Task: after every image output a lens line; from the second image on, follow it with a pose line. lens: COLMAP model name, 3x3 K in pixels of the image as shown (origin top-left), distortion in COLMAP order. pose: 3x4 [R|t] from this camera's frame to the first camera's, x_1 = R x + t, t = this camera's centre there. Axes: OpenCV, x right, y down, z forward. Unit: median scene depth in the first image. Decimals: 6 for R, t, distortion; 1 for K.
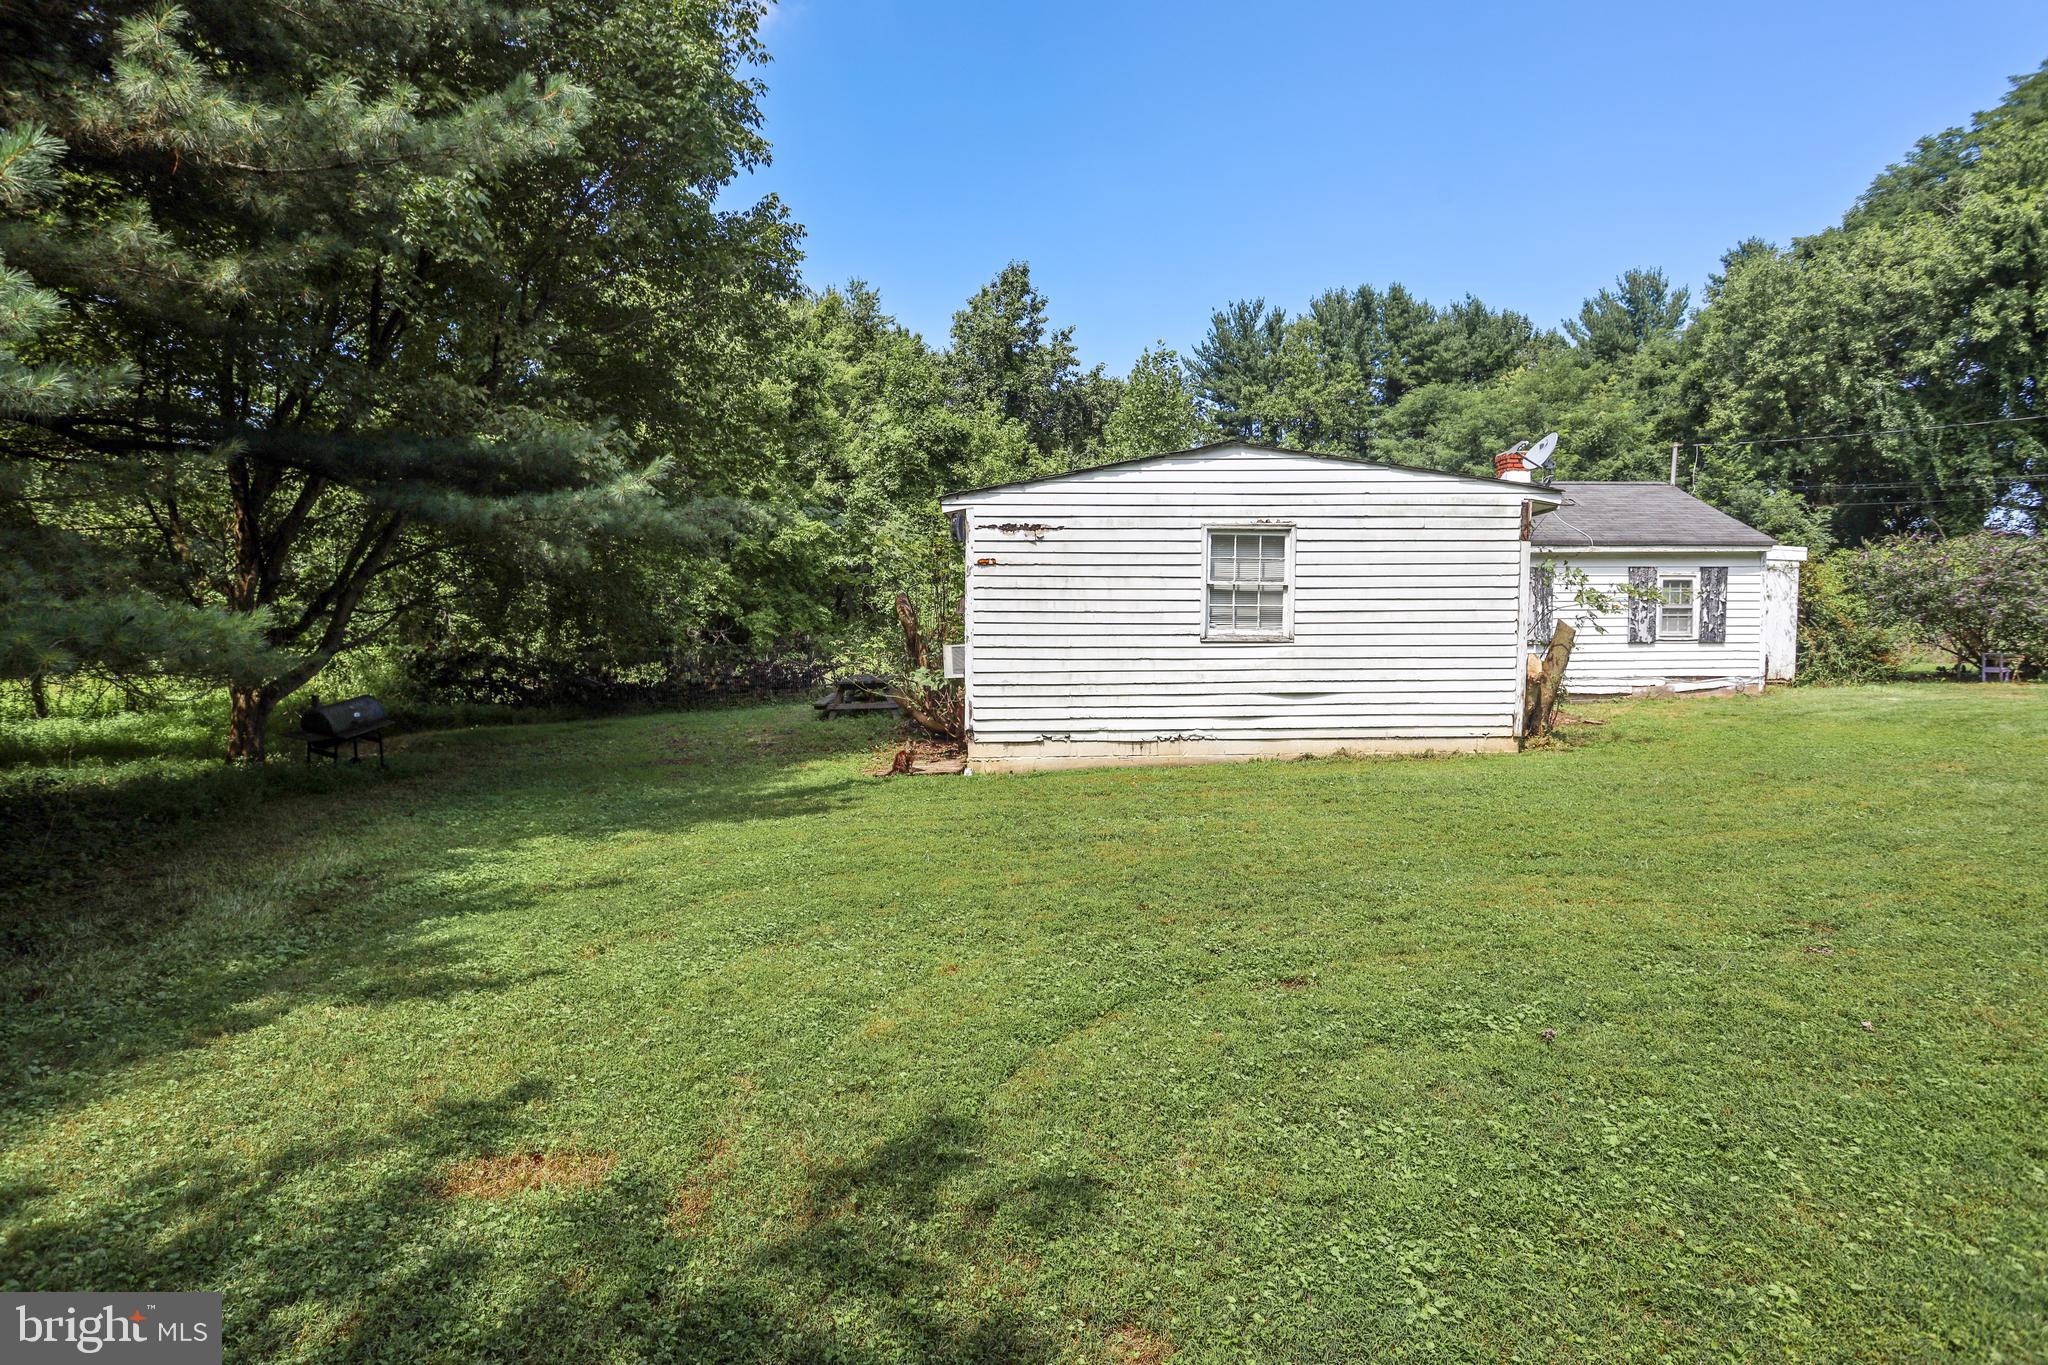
lens RADIAL K [[941.2, 0, 1024.0], [0, 941.2, 682.5], [0, 0, 1]] dist [0.003250, 0.000995]
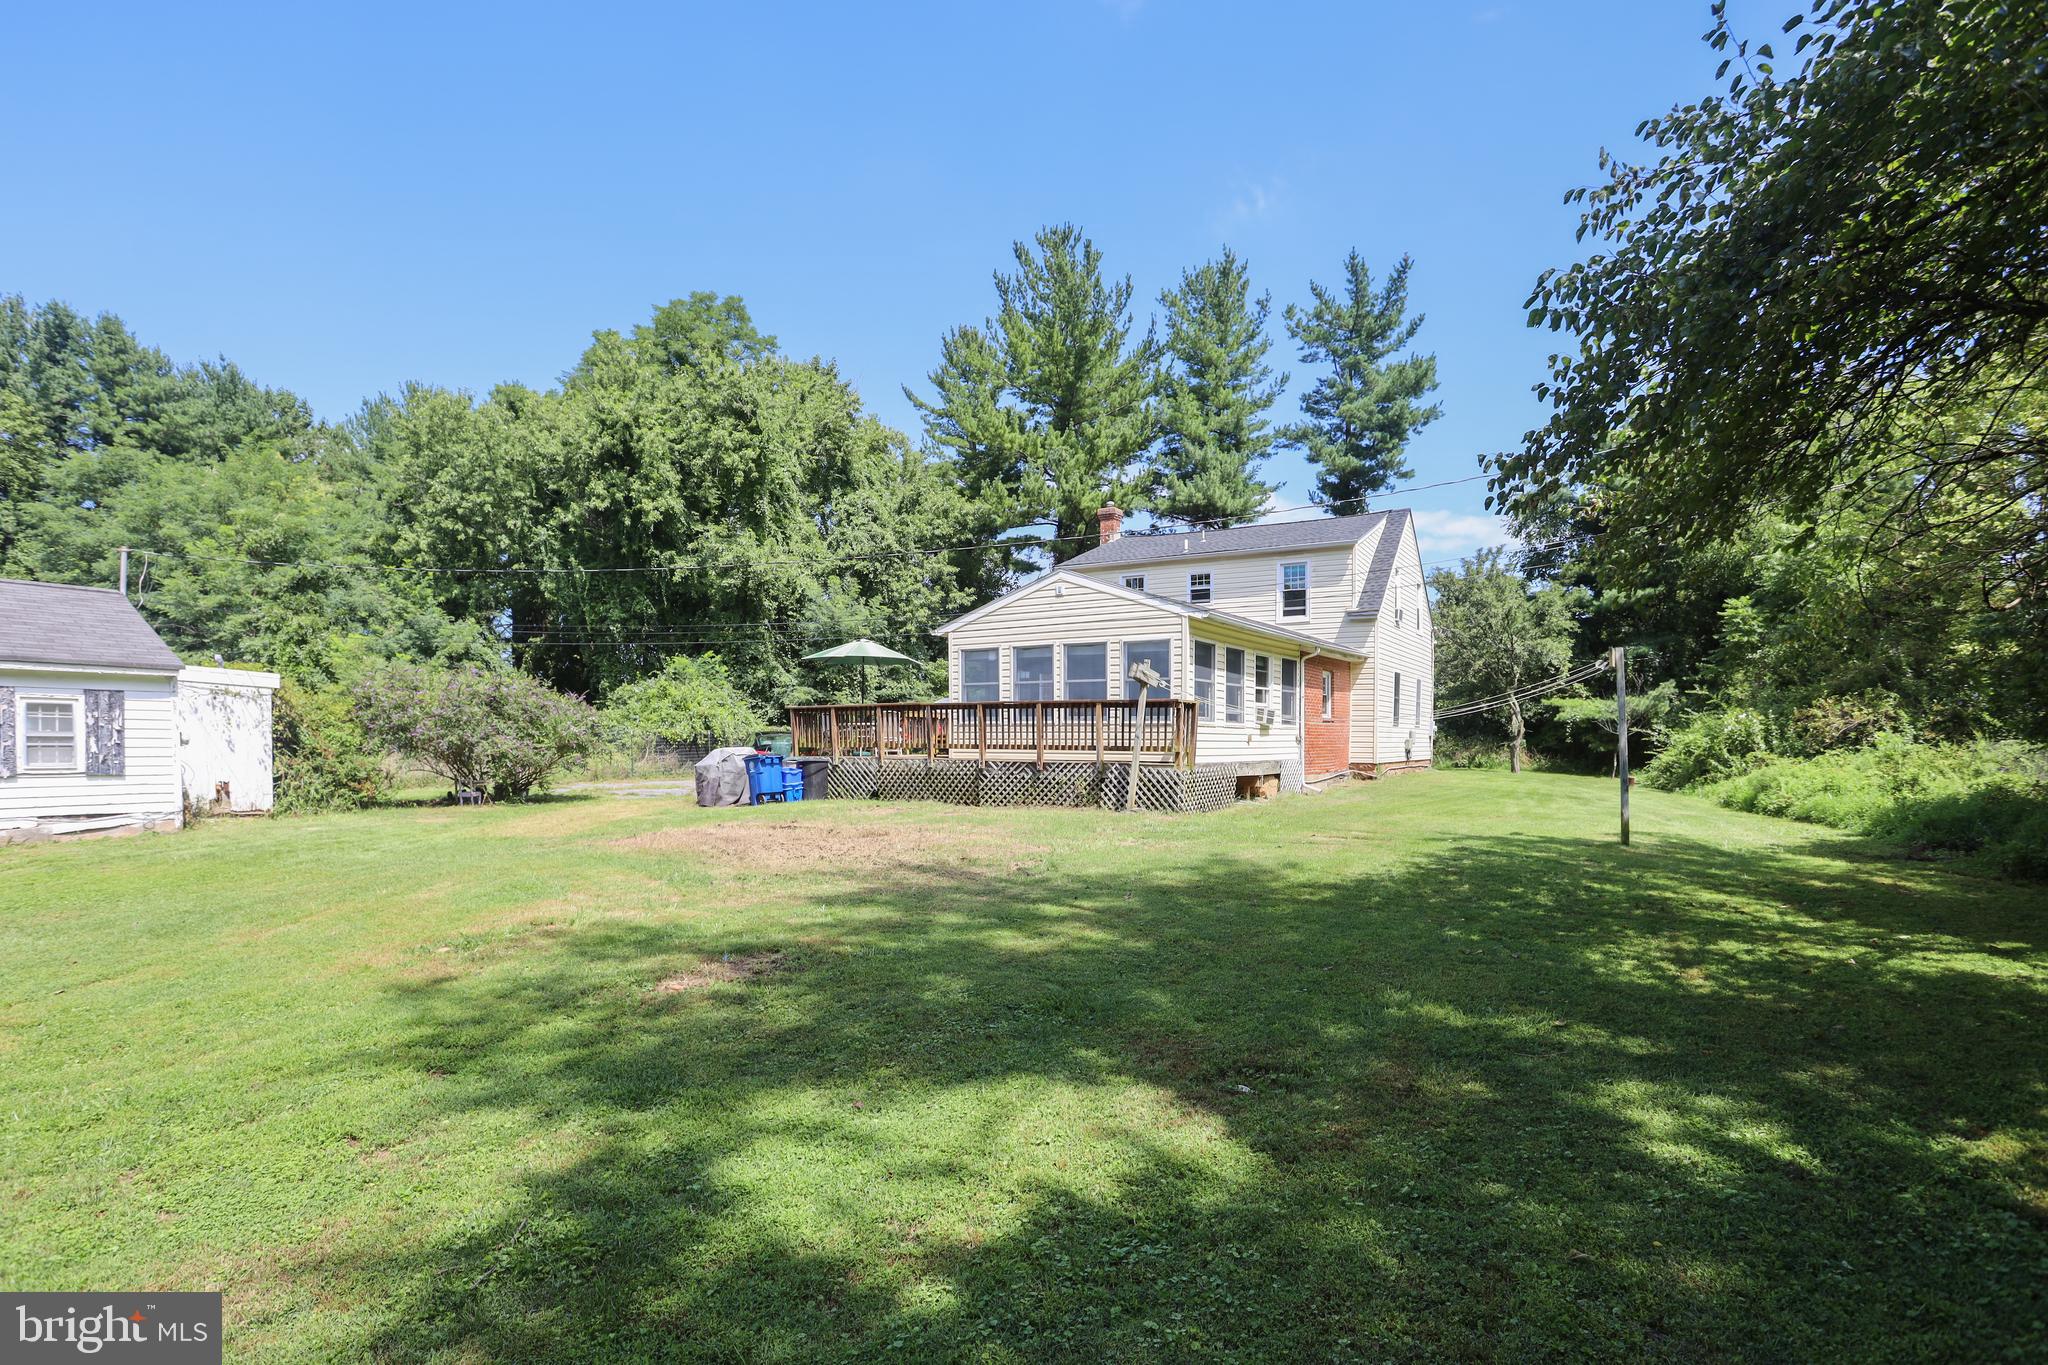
lens RADIAL K [[1023.7, 0, 1003.6], [0, 1023.7, 765.7], [0, 0, 1]] dist [-0.058095, 0.023661]
pose [[0.581465, -0.013347, 0.813462, 0.277497], [0.043893, 0.998924, -0.014984, -0.000571], [-0.812387, 0.044418, 0.581425, -0.130647]]
